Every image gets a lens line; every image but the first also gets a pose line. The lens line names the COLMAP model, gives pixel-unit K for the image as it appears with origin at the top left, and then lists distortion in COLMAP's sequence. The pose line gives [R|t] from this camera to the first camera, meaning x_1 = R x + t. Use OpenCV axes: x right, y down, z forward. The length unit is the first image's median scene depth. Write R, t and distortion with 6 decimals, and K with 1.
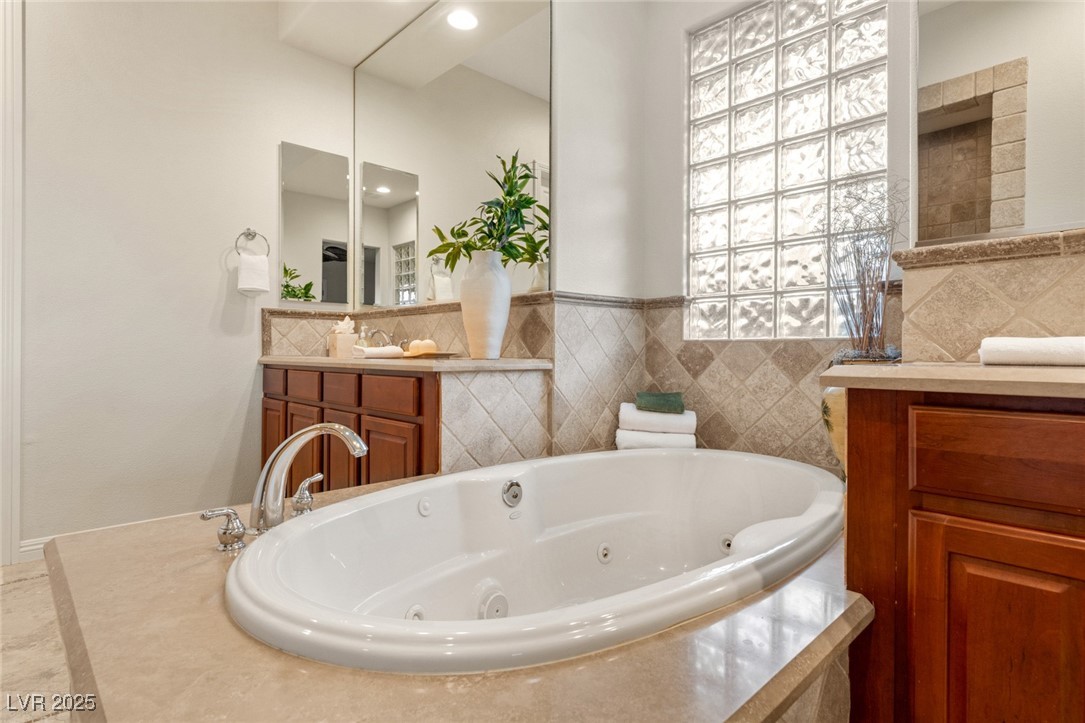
lens RADIAL K [[563.3, 0, 545.1], [0, 563.3, 353.1], [0, 0, 1]] dist [-0.003572, 0.000240]
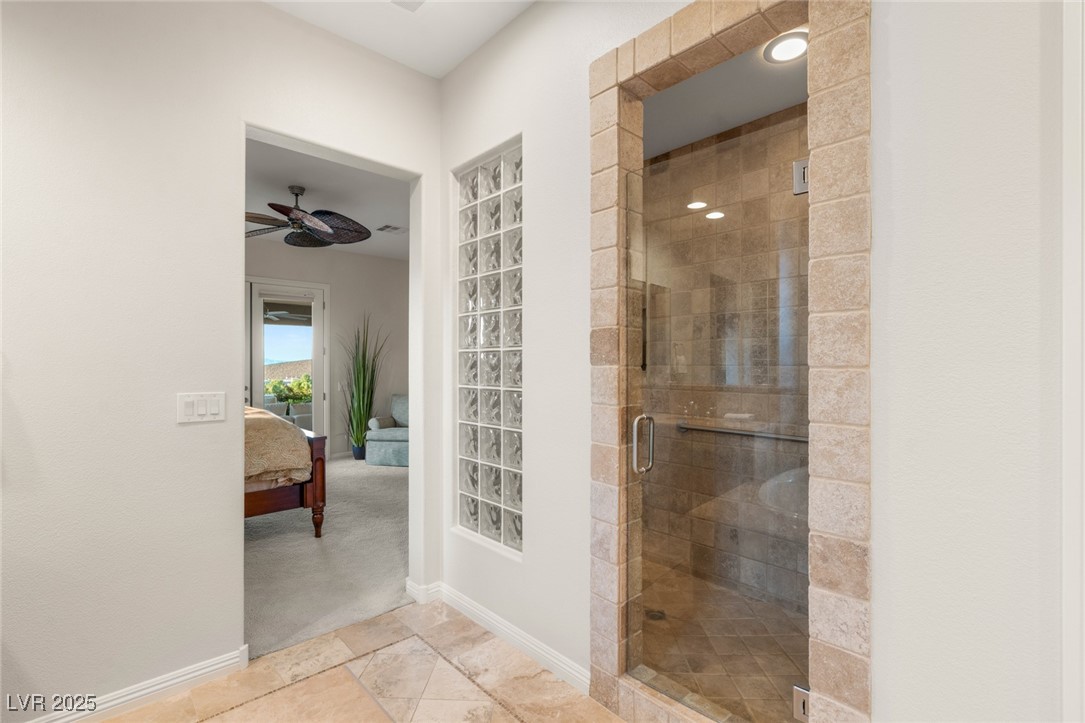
lens RADIAL K [[494.2, 0, 542.4], [0, 494.2, 360.6], [0, 0, 1]] dist [-0.018396, 0.001403]
pose [[0.999591, -0.002128, -0.028503, -0.692905], [0.002113, 0.999998, -0.000541, -0.198189], [0.028505, 0.000480, 0.999594, 2.294506]]
